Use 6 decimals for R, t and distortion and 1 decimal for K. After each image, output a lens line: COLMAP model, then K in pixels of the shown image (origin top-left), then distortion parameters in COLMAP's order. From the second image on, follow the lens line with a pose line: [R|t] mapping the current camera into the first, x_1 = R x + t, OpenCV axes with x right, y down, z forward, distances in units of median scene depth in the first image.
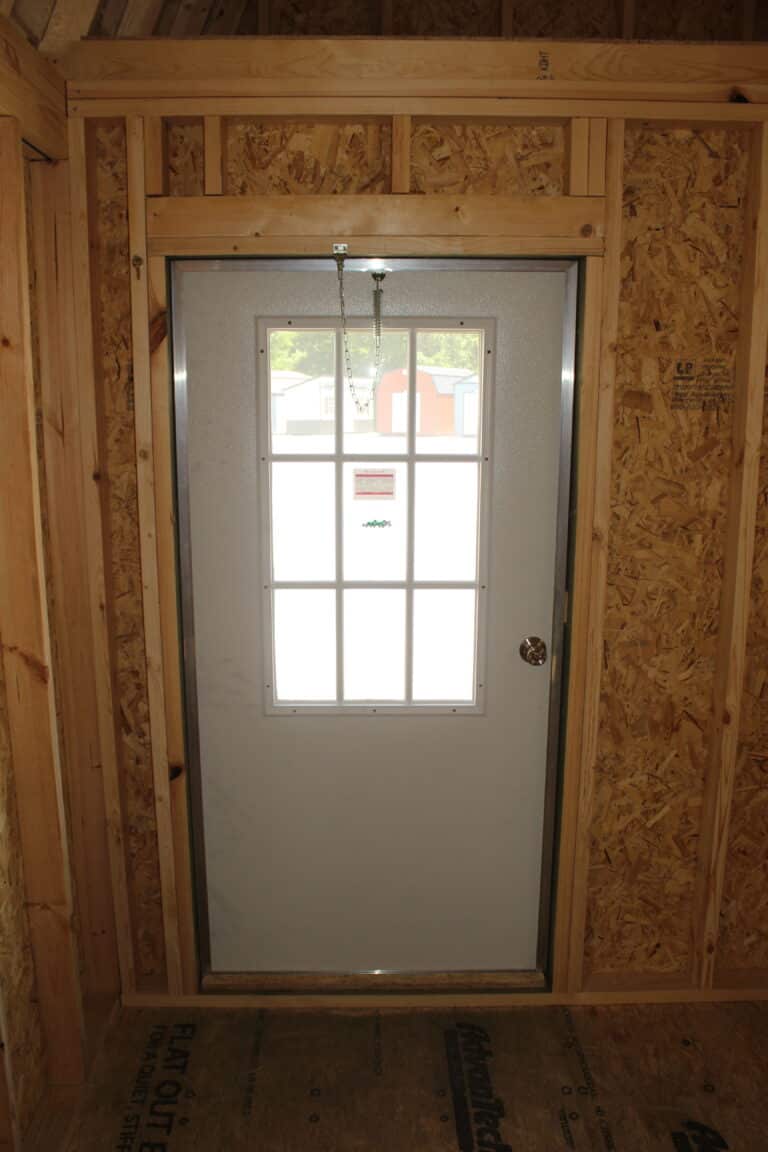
lens RADIAL K [[966.6, 0, 354.8], [0, 966.6, 572.5], [0, 0, 1]] dist [-0.166841, 0.151527]
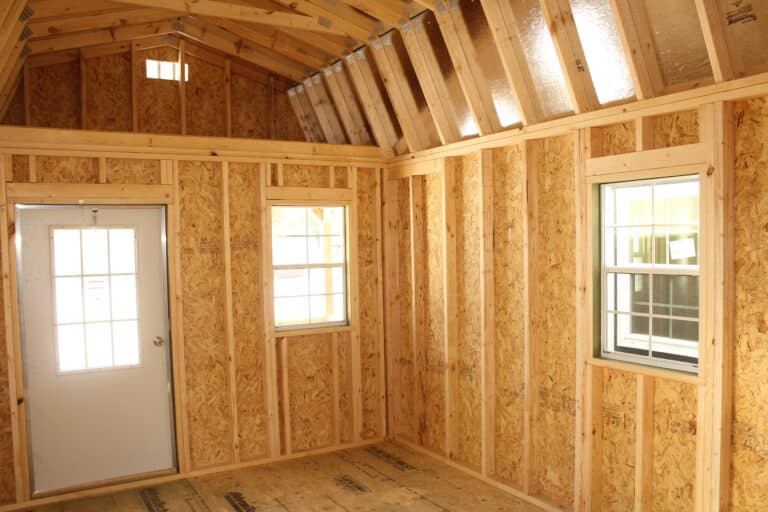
lens RADIAL K [[644.4, 0, 379.0], [0, 644.4, 269.9], [0, 0, 1]] dist [-0.166841, 0.151527]
pose [[0.865391, -0.038823, 0.499591, -0.171931], [0.120961, 0.983695, -0.133086, 0.203477], [-0.486279, 0.175602, 0.855977, -0.935008]]
